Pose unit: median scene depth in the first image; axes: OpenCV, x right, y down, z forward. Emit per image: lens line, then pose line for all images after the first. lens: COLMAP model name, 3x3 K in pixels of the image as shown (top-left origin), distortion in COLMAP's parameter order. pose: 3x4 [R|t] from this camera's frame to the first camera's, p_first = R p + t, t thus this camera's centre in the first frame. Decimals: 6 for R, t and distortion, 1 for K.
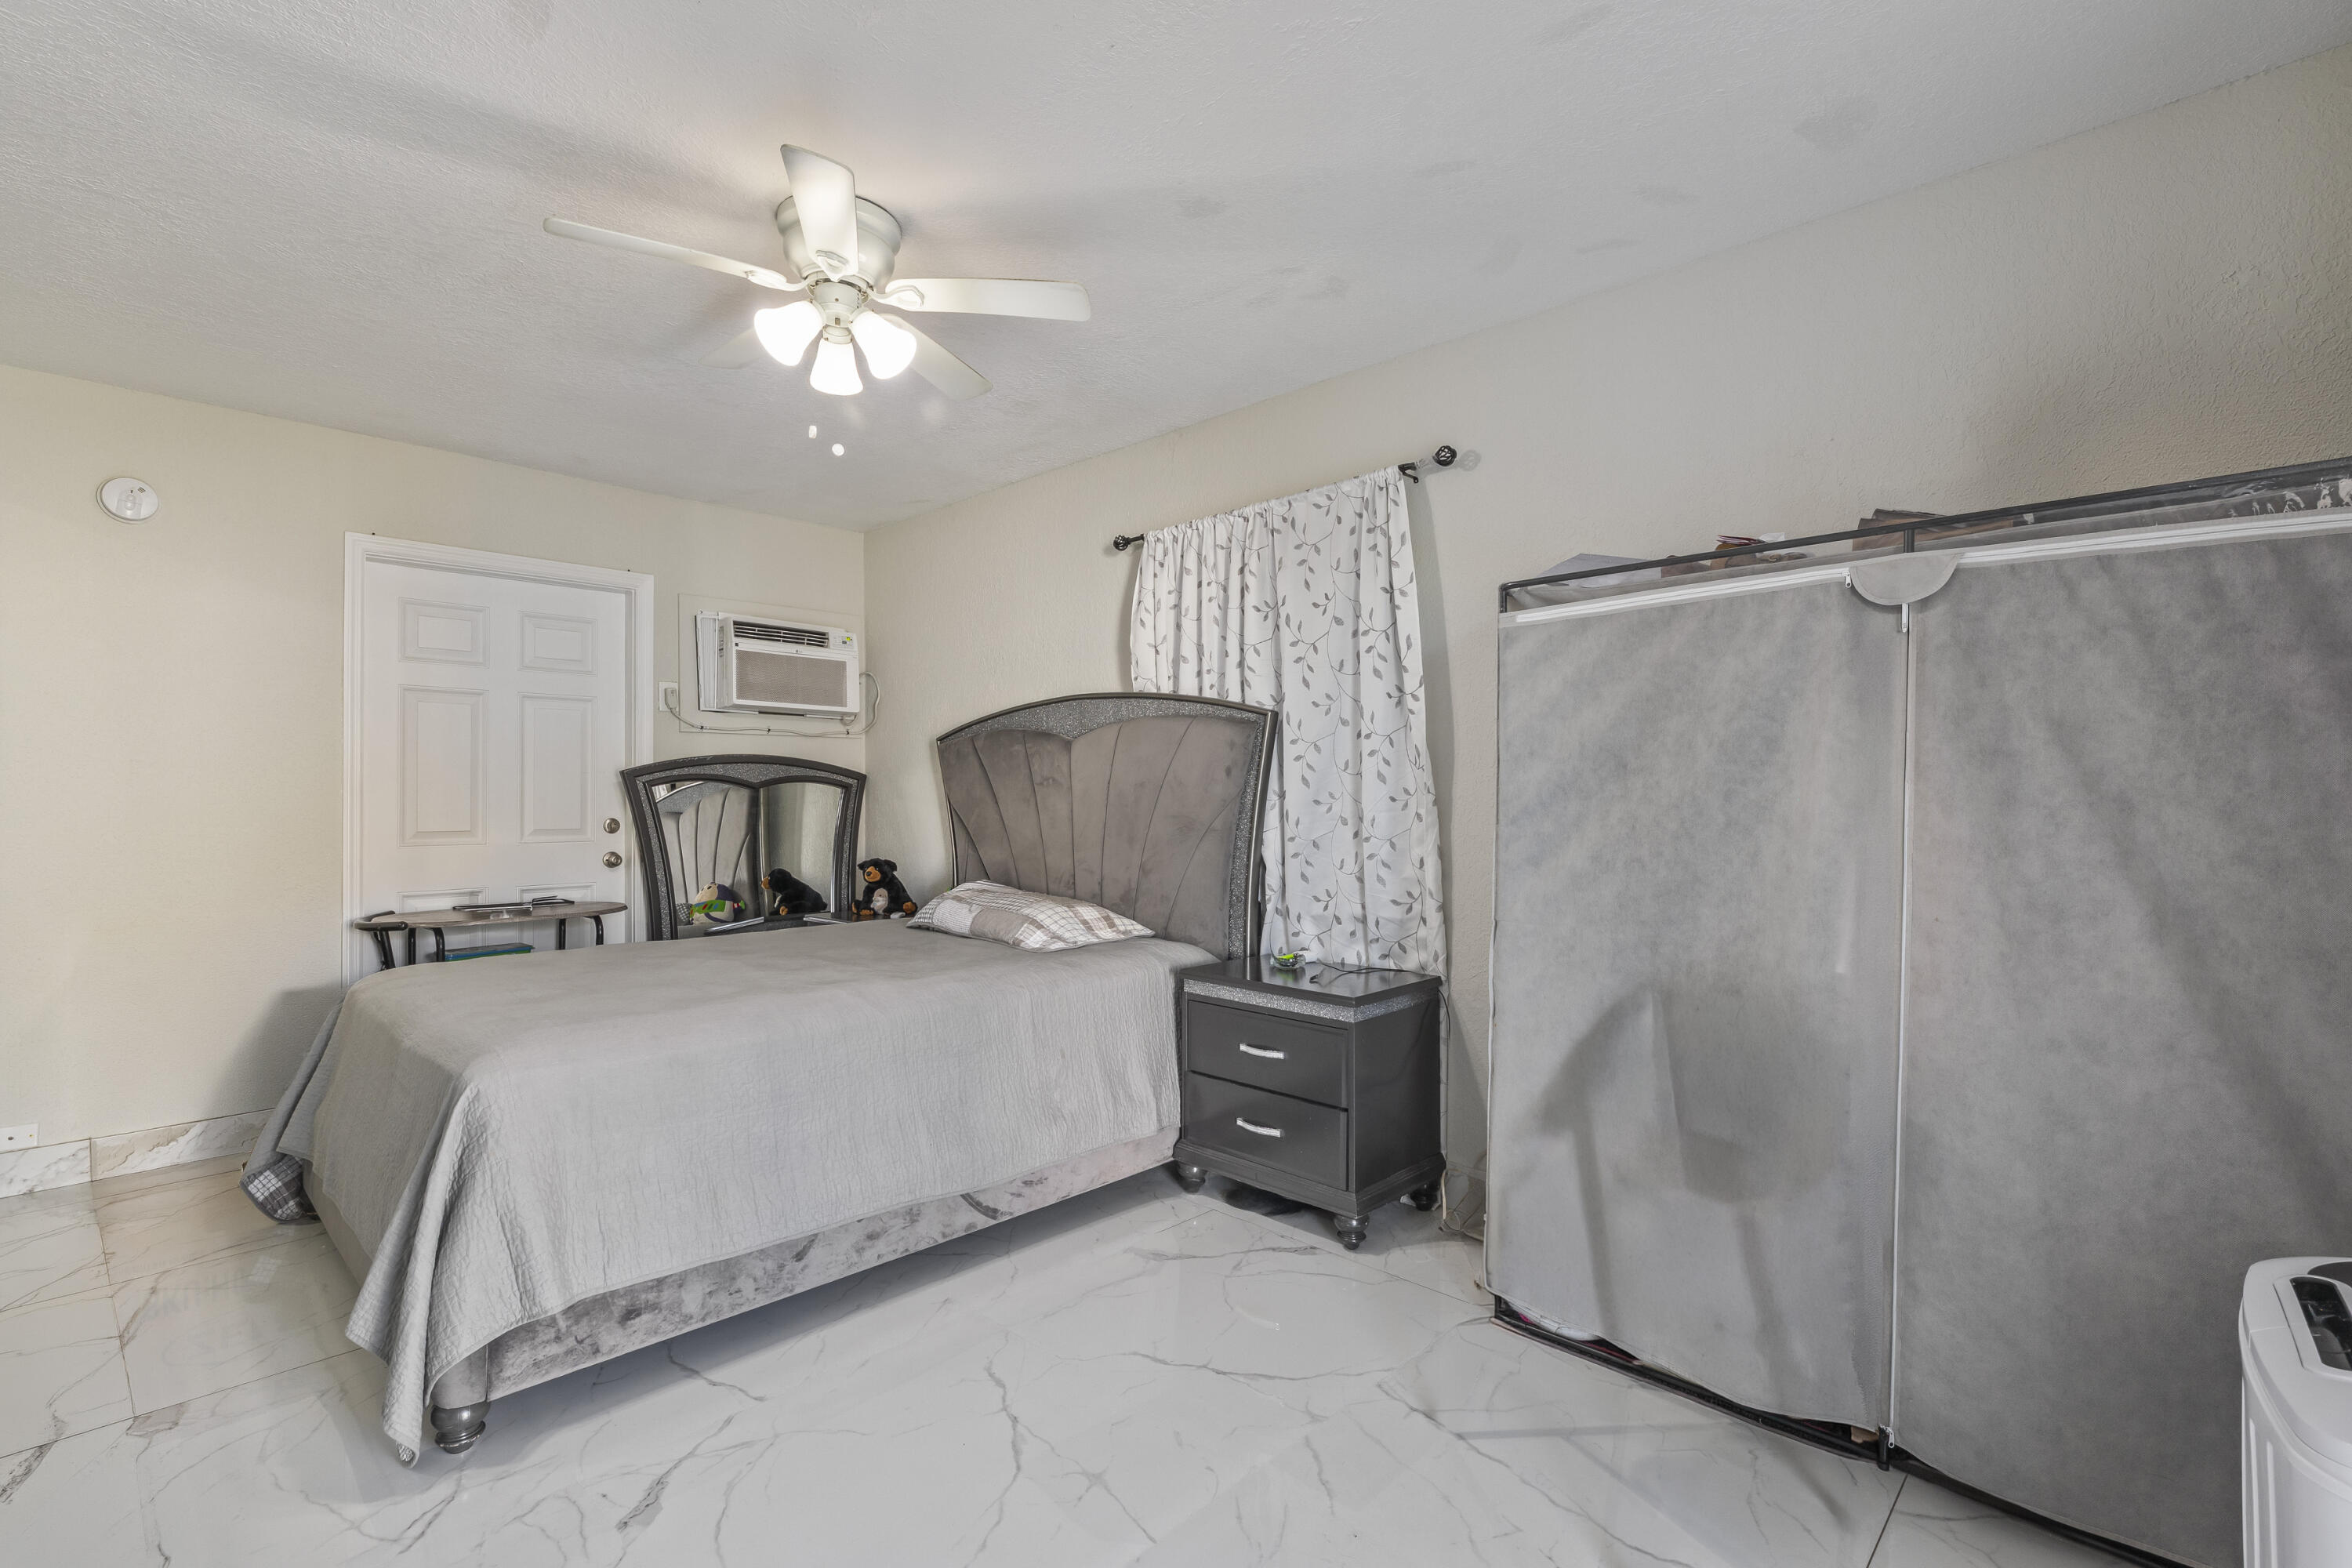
lens RADIAL K [[1079.8, 0, 1172.3], [0, 1079.8, 788.7], [0, 0, 1]] dist [0.001307, 0.001759]
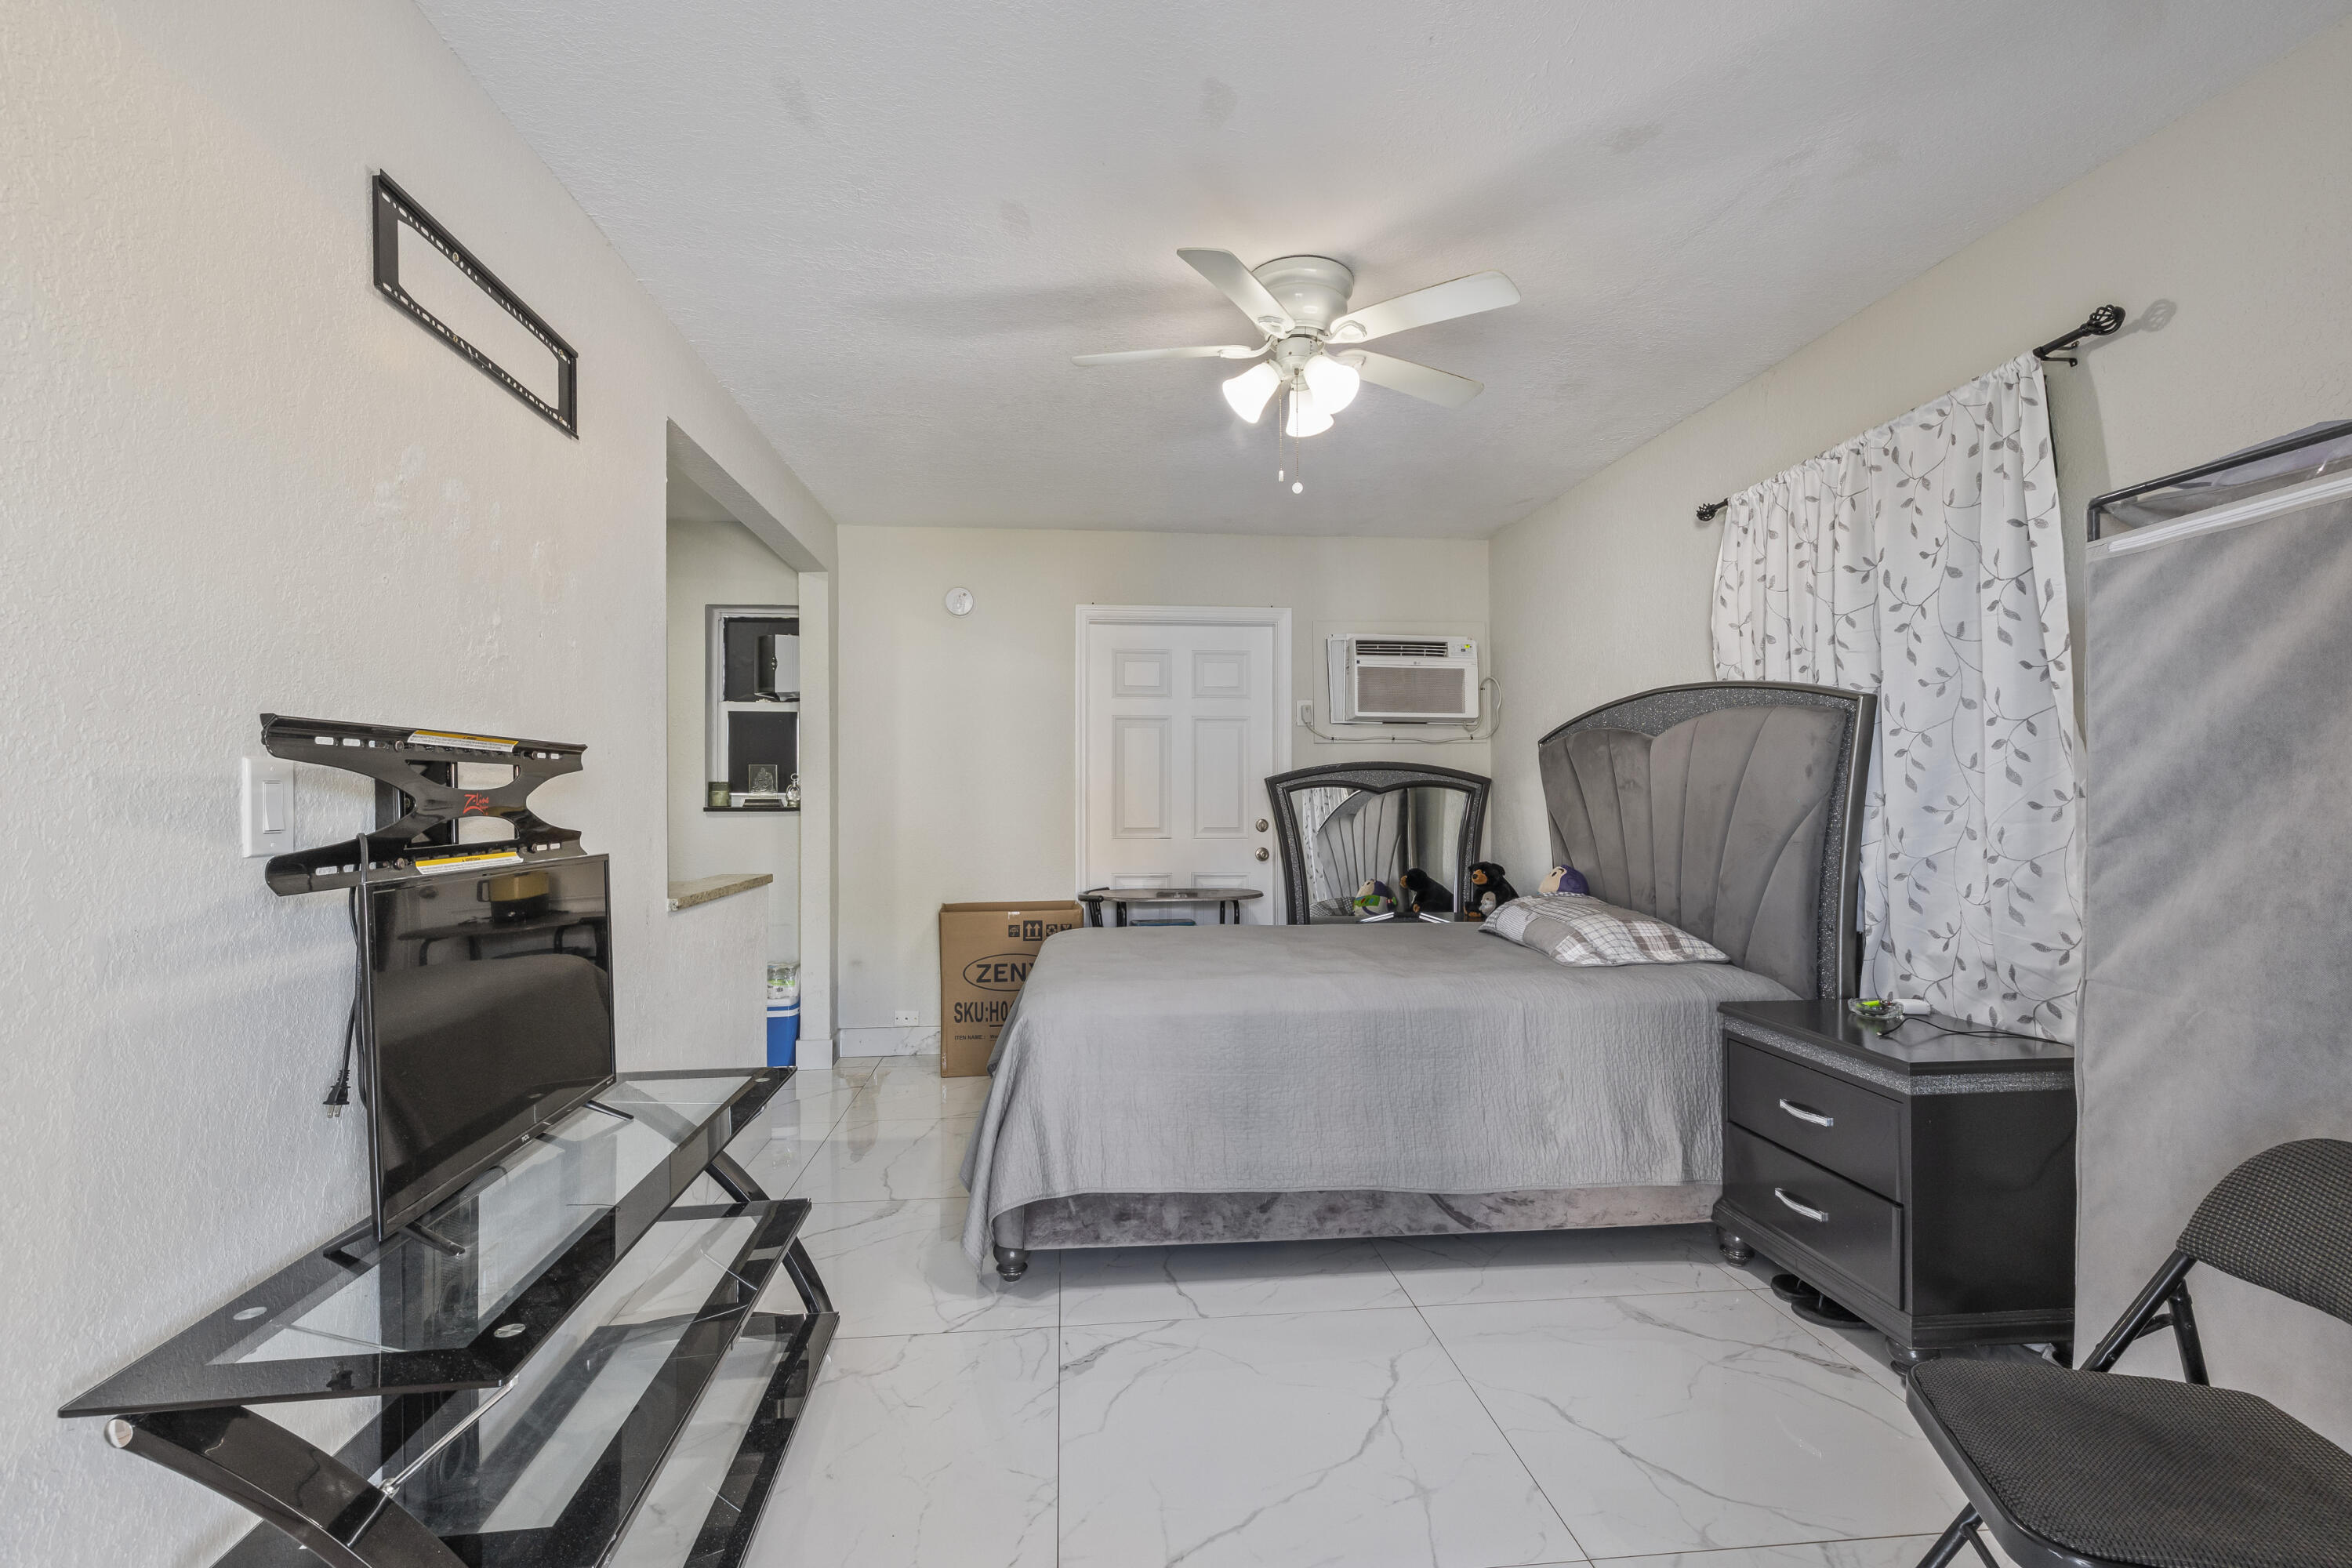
lens RADIAL K [[1079.8, 0, 1162.3], [0, 1079.8, 792.5], [0, 0, 1]] dist [0.001307, 0.001759]
pose [[0.757435, -0.004073, -0.652898, 0.236749], [0.004924, 0.999988, -0.000525, -0.001902], [0.652892, -0.002818, 0.757446, 0.057562]]
